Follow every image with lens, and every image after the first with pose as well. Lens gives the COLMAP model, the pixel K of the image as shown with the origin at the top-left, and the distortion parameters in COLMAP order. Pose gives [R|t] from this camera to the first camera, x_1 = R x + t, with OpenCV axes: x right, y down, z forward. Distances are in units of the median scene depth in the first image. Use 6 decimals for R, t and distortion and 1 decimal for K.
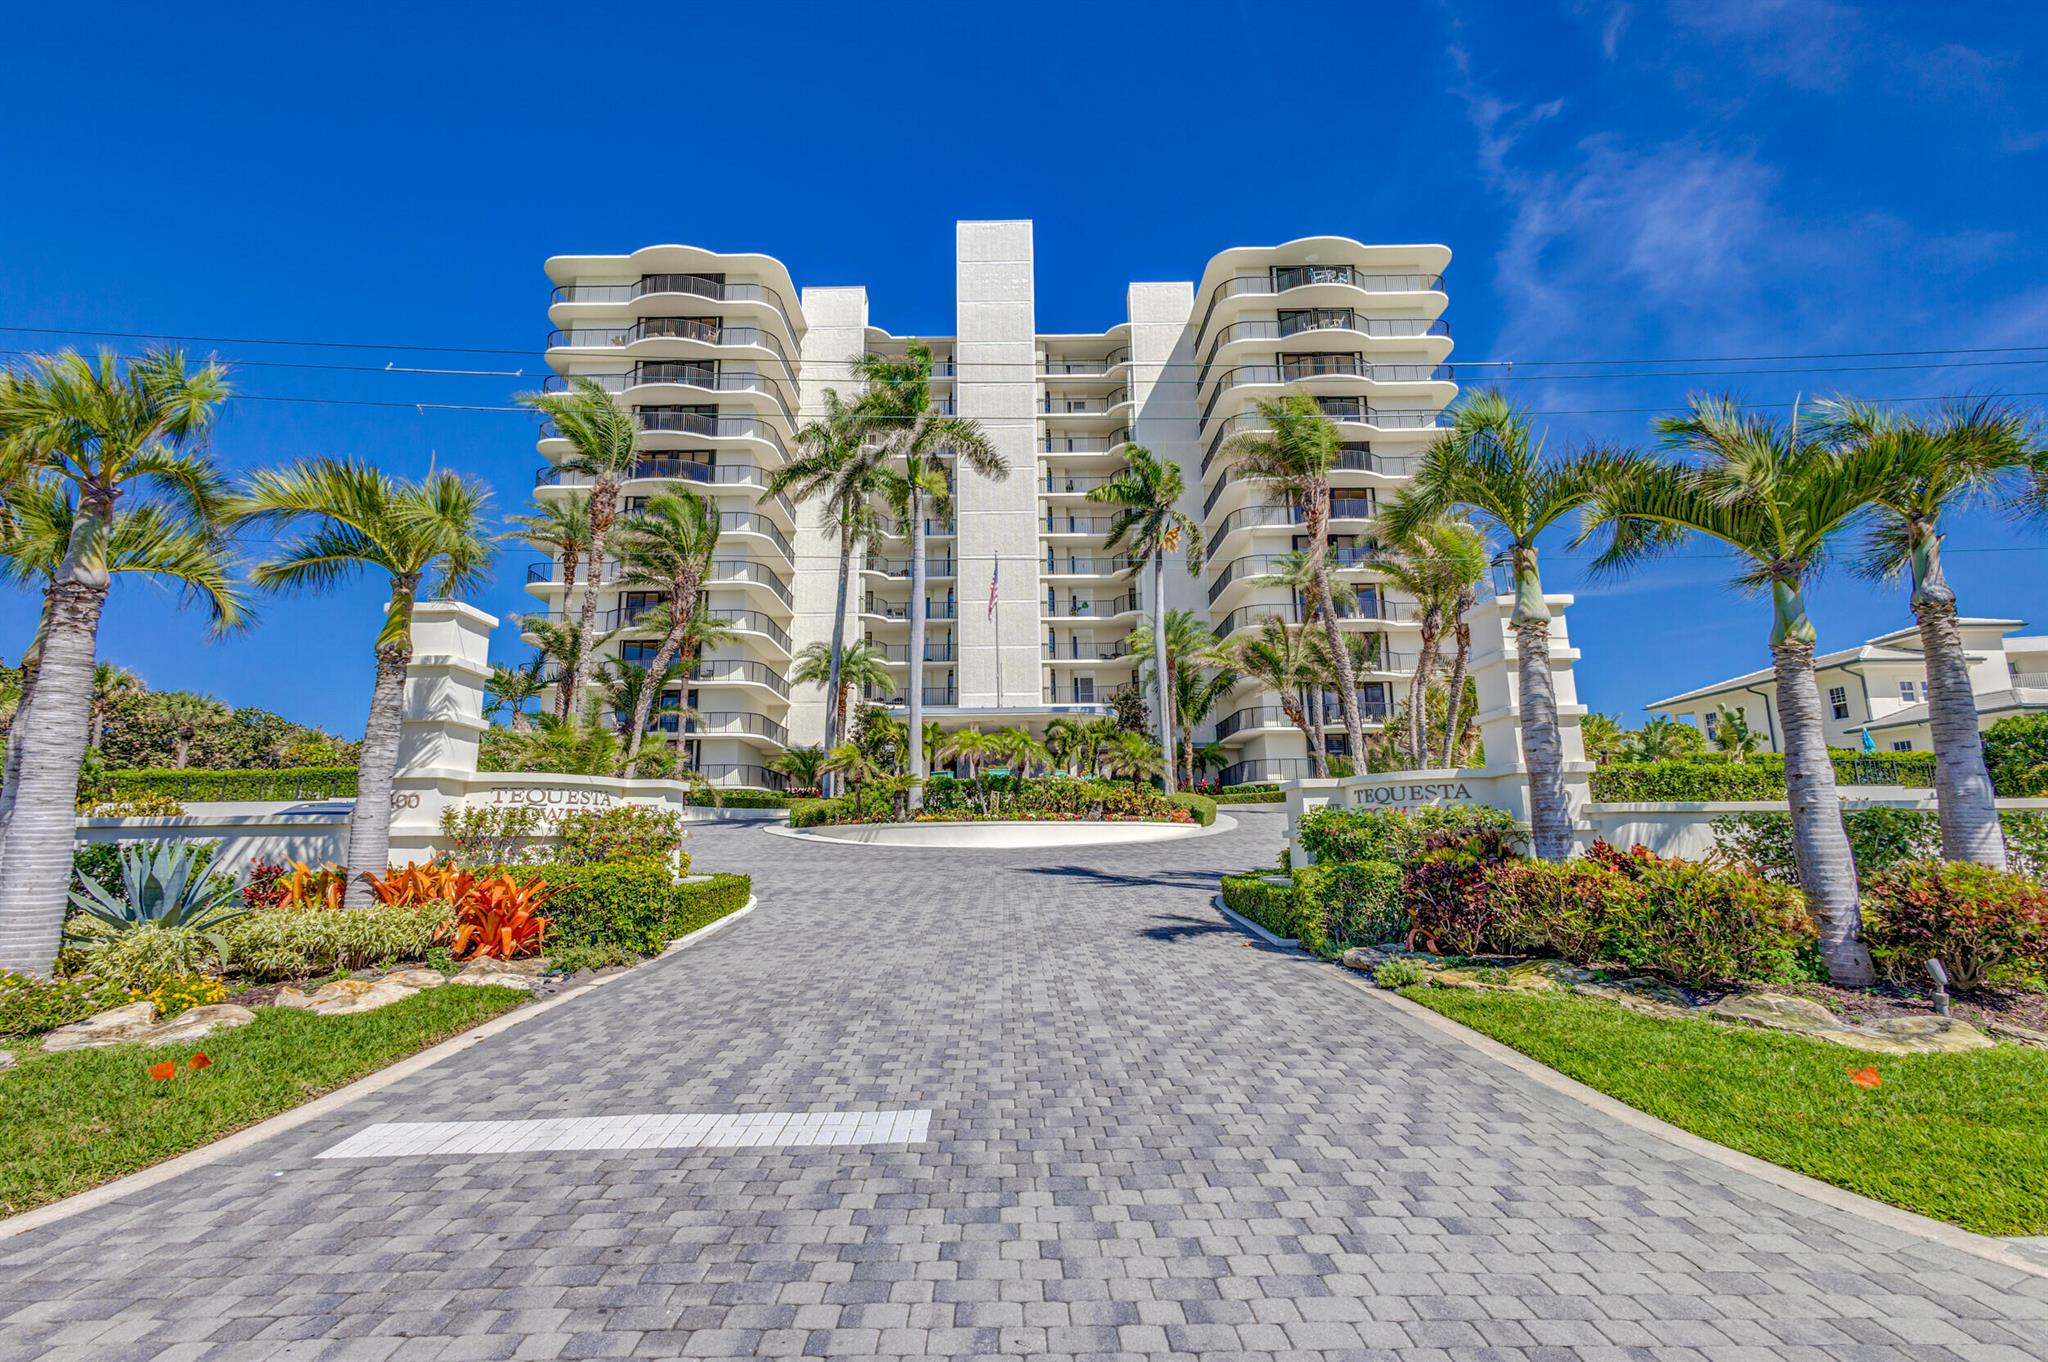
lens RADIAL K [[899.1, 0, 1024.0], [0, 899.1, 681.0], [0, 0, 1]] dist [0.001085, 0.000251]
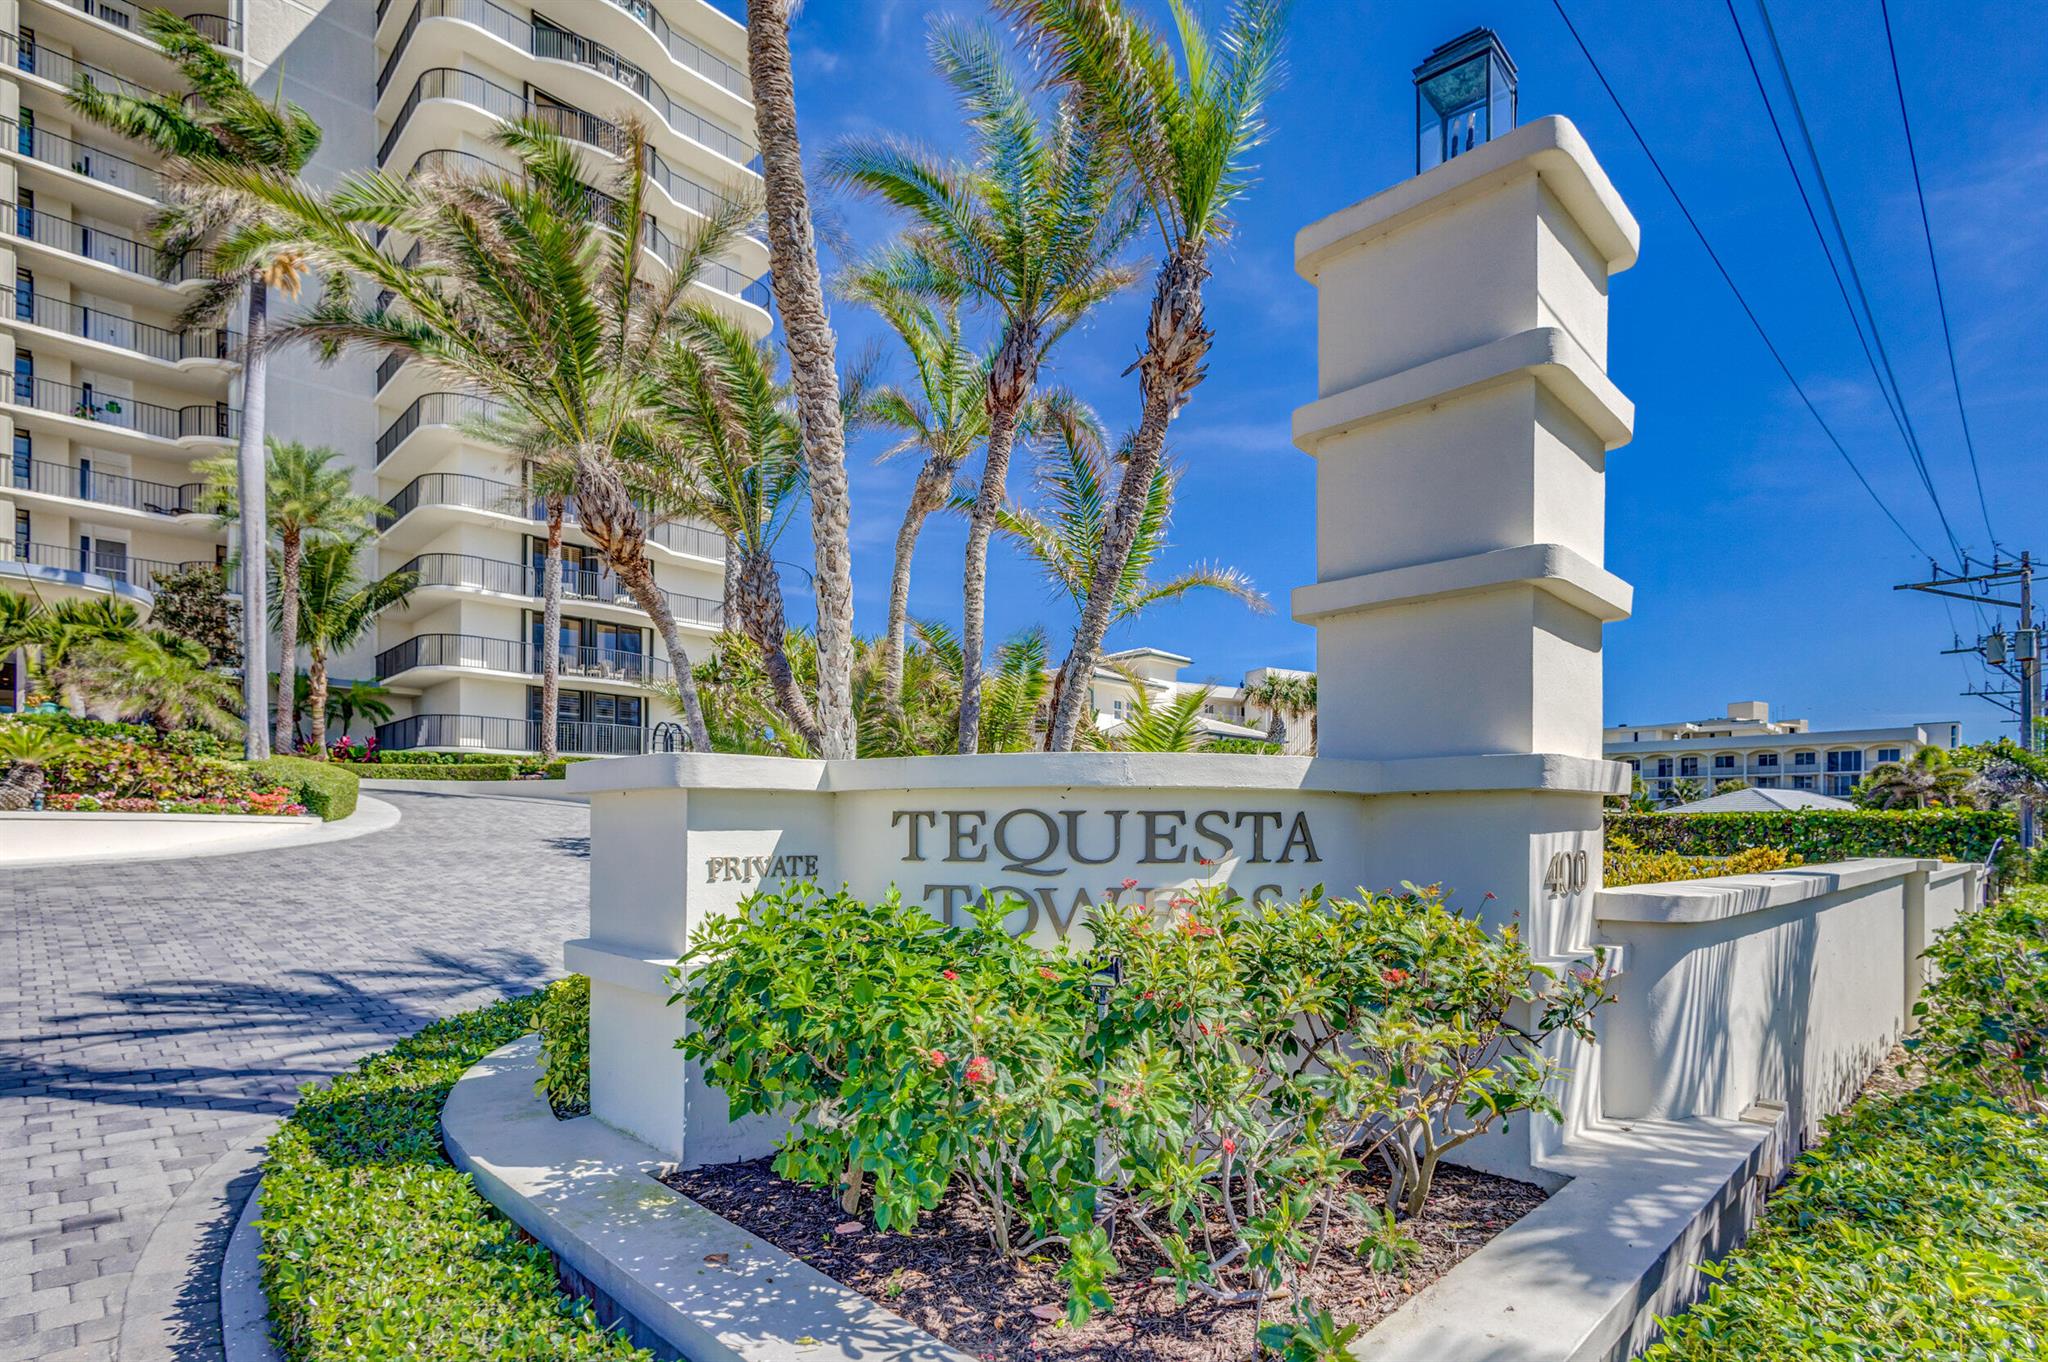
lens RADIAL K [[974.5, 0, 1020.4], [0, 974.5, 825.8], [0, 0, 1]] dist [0.000449, 0.000136]
pose [[0.701612, 0.017988, 0.712332, 0.047476], [-0.145288, 0.982292, 0.118297, 0.021637], [-0.697590, -0.186491, 0.691801, 0.192800]]
